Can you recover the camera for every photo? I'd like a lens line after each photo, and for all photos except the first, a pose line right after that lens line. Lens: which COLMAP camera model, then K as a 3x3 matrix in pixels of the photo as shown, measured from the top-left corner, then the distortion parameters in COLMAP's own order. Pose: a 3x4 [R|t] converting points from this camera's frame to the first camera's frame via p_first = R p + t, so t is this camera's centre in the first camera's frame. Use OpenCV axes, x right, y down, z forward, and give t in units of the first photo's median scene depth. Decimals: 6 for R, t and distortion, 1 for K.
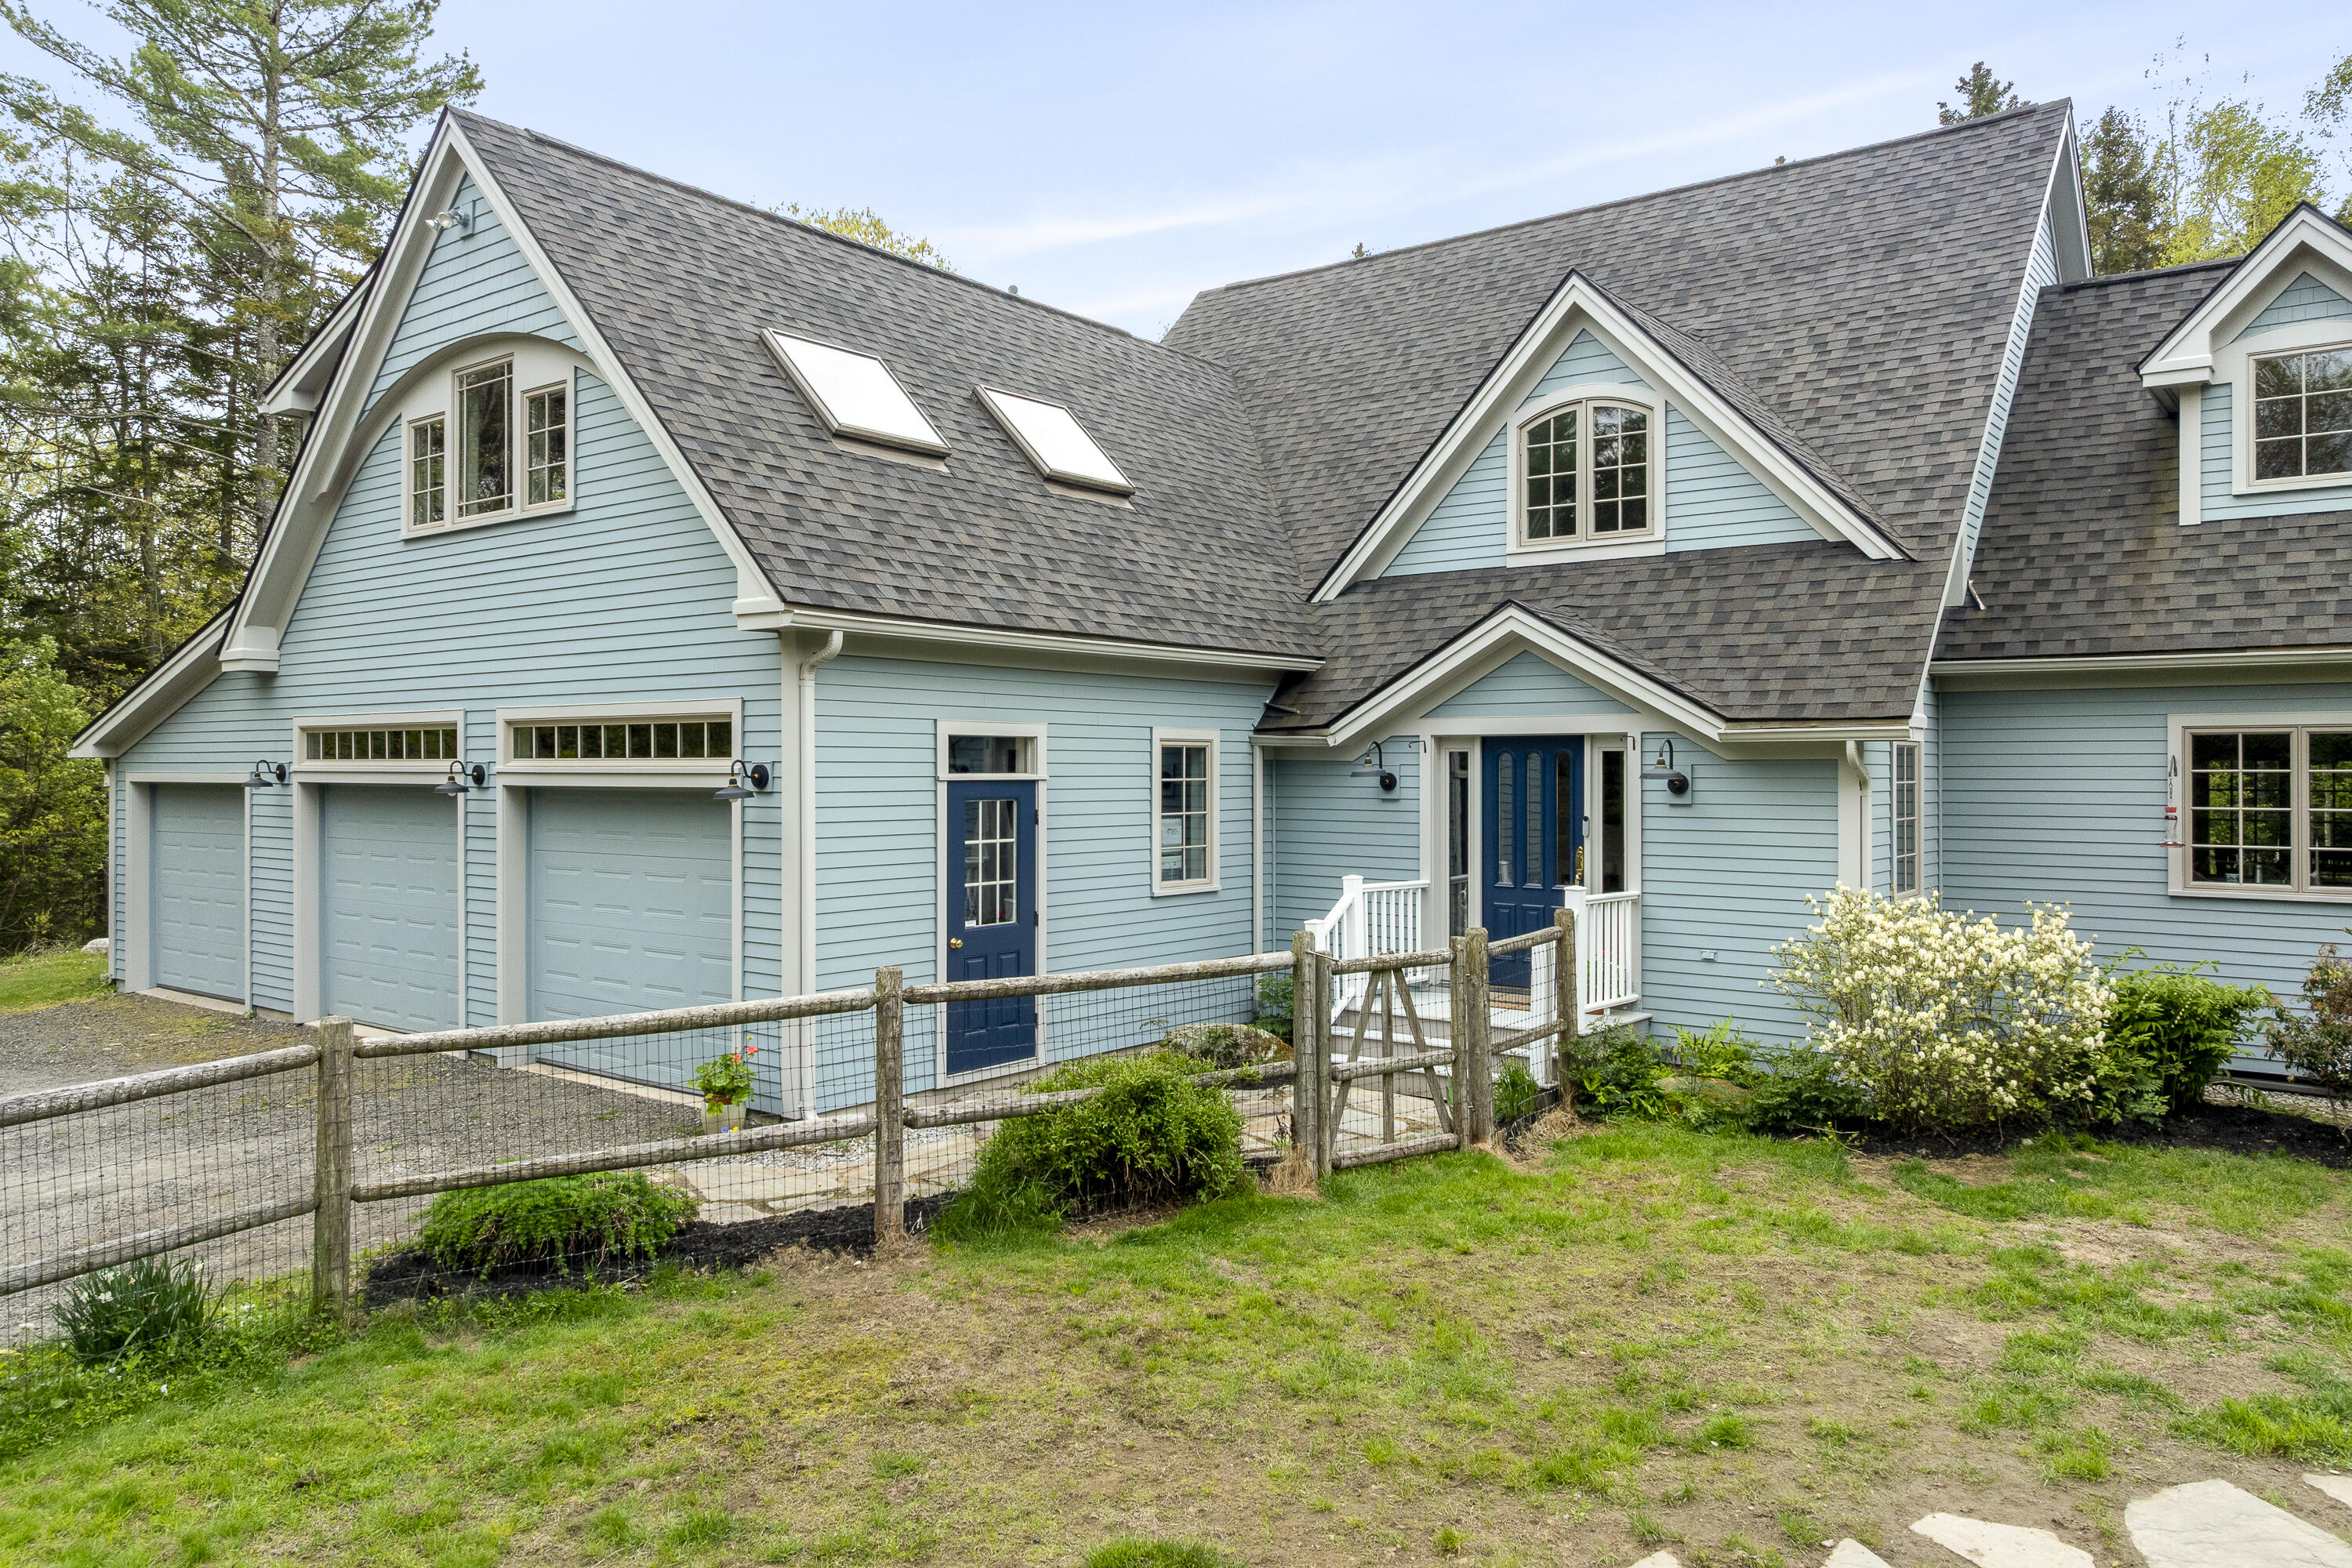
lens RADIAL K [[1607.3, 0, 1176.0], [0, 1607.3, 784.0], [0, 0, 1]] dist [-0.000869, -0.003080]
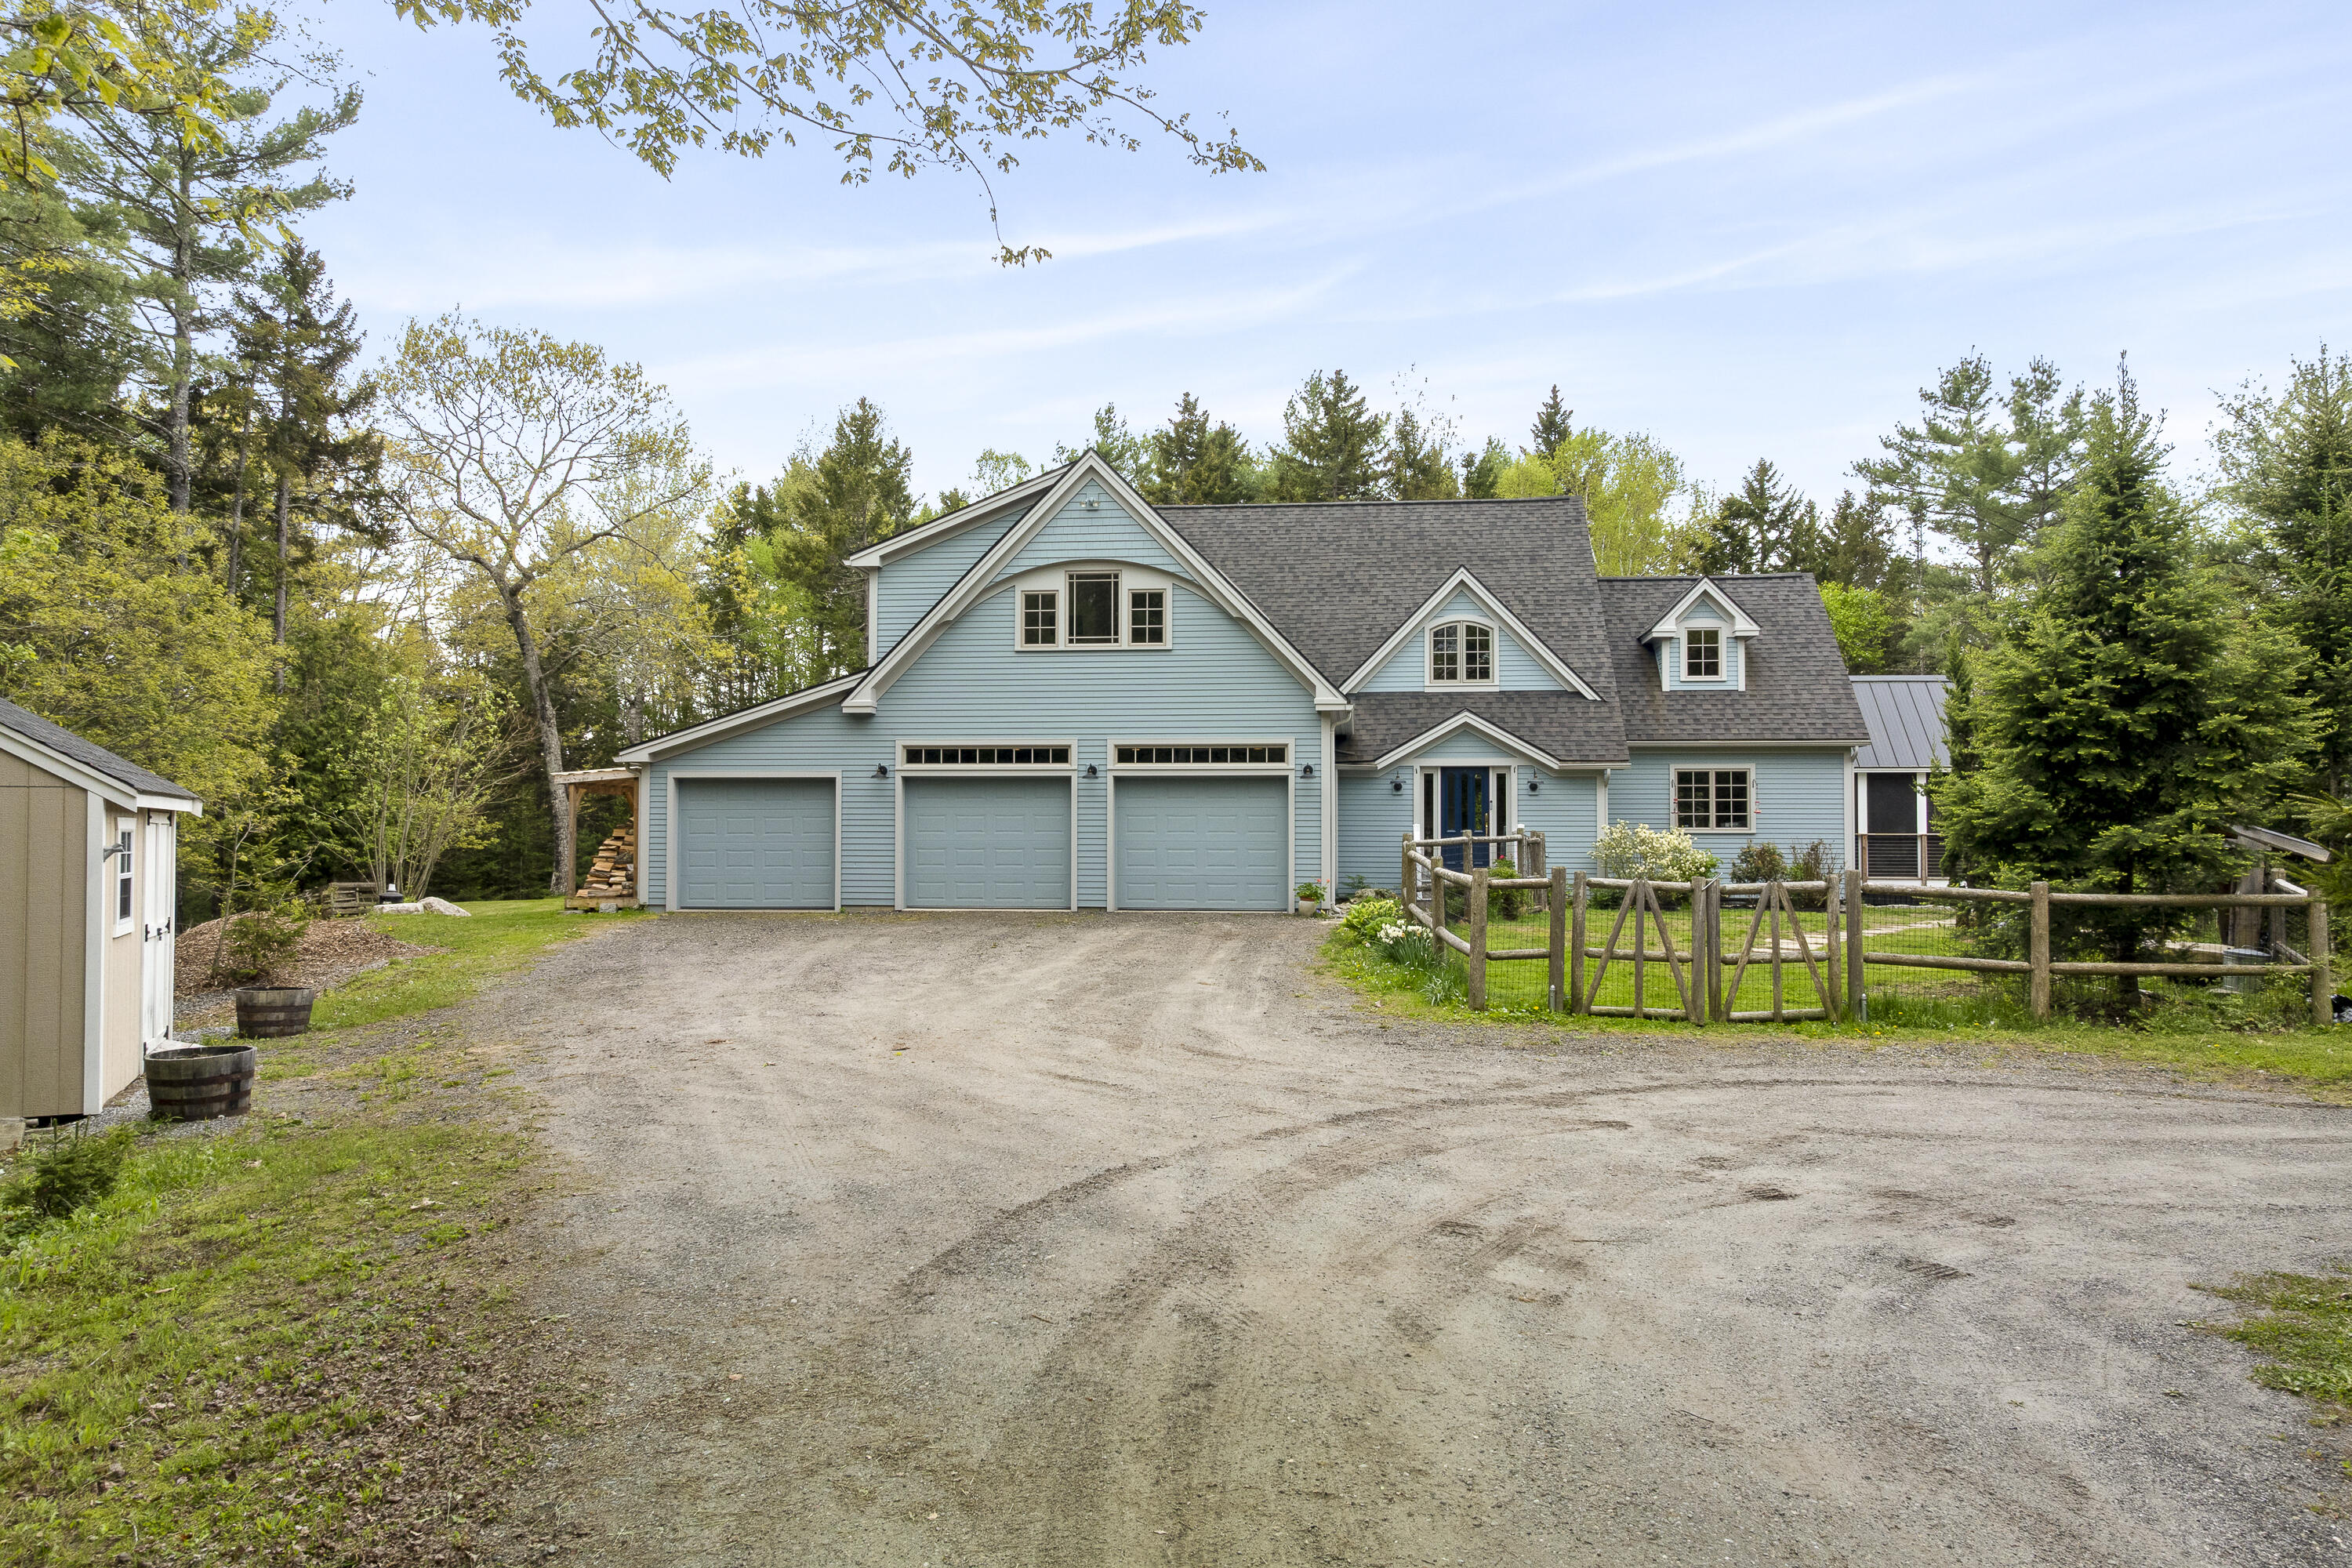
lens RADIAL K [[1613.8, 0, 1166.7], [0, 1613.8, 830.9], [0, 0, 1]] dist [-0.003111, -0.002223]
pose [[0.857801, 0.006759, 0.513937, -1.381251], [0.003566, 0.999811, -0.019101, 0.108431], [-0.513969, 0.018218, 0.857615, -0.800073]]
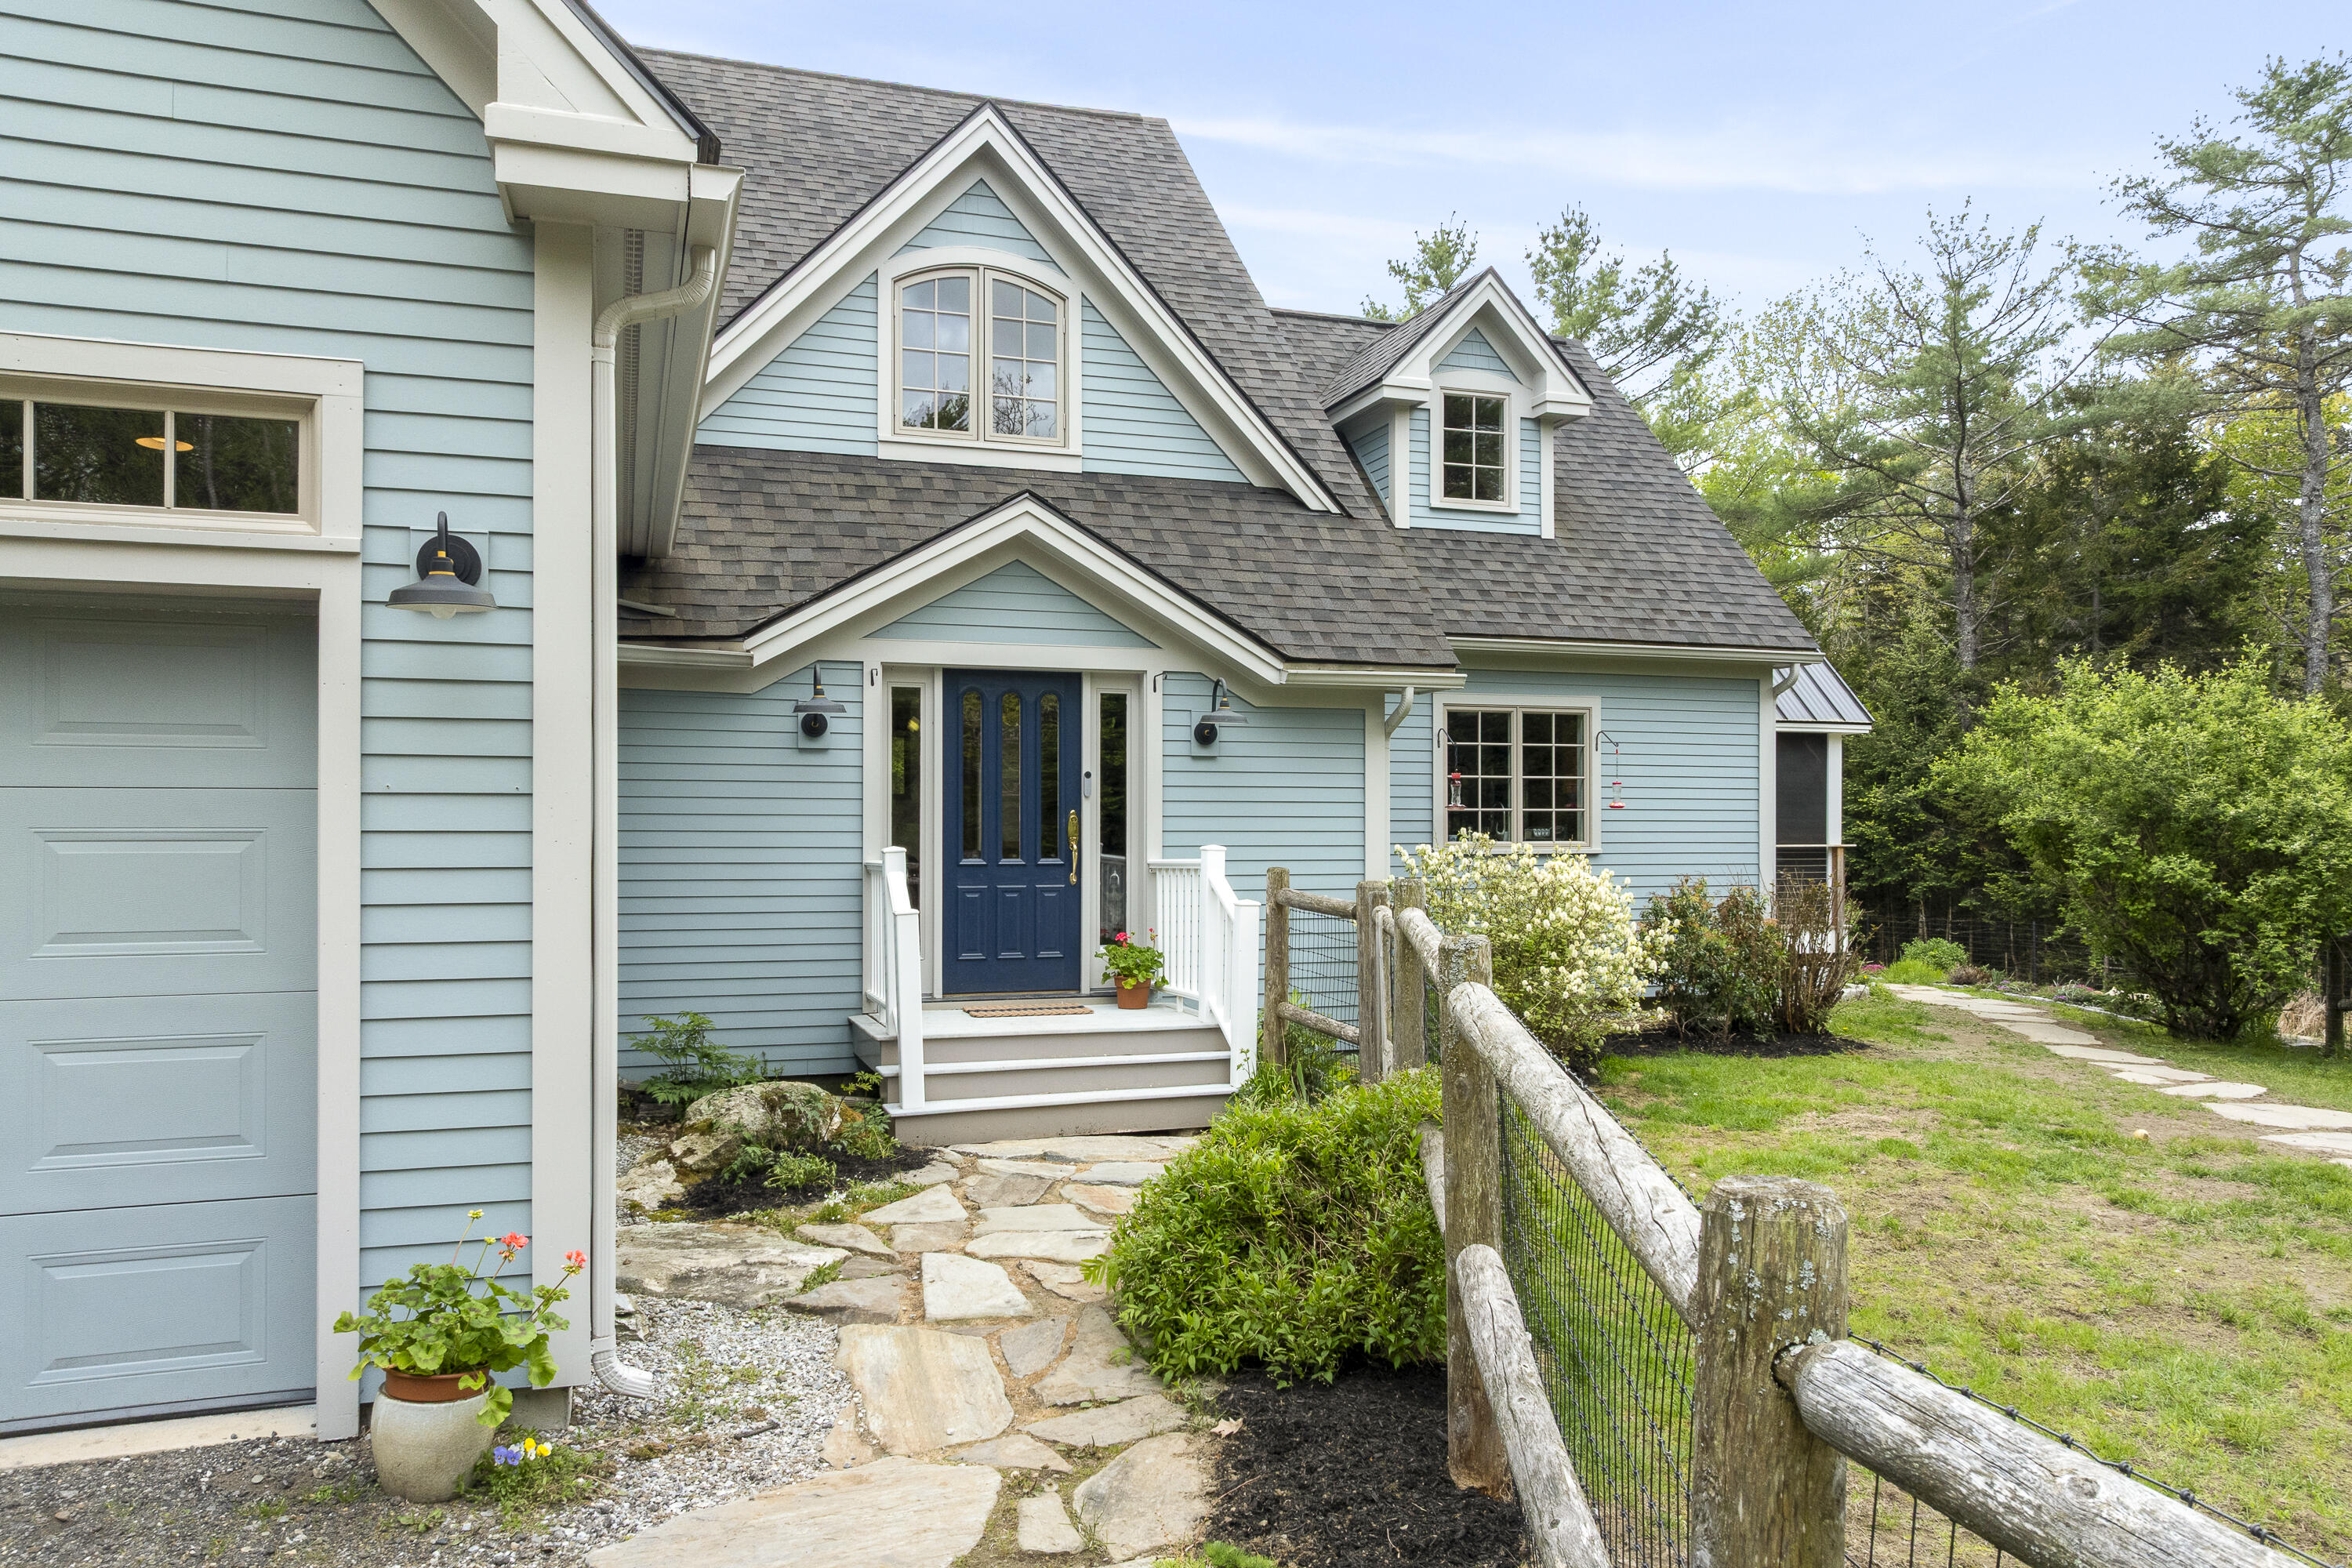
lens RADIAL K [[1613.8, 0, 1166.7], [0, 1613.8, 830.9], [0, 0, 1]] dist [-0.003111, -0.002223]
pose [[0.555438, -0.002150, 0.831555, -0.402706], [0.006813, 0.999975, -0.001965, 0.051943], [-0.831530, 0.006757, 0.555439, 0.510372]]
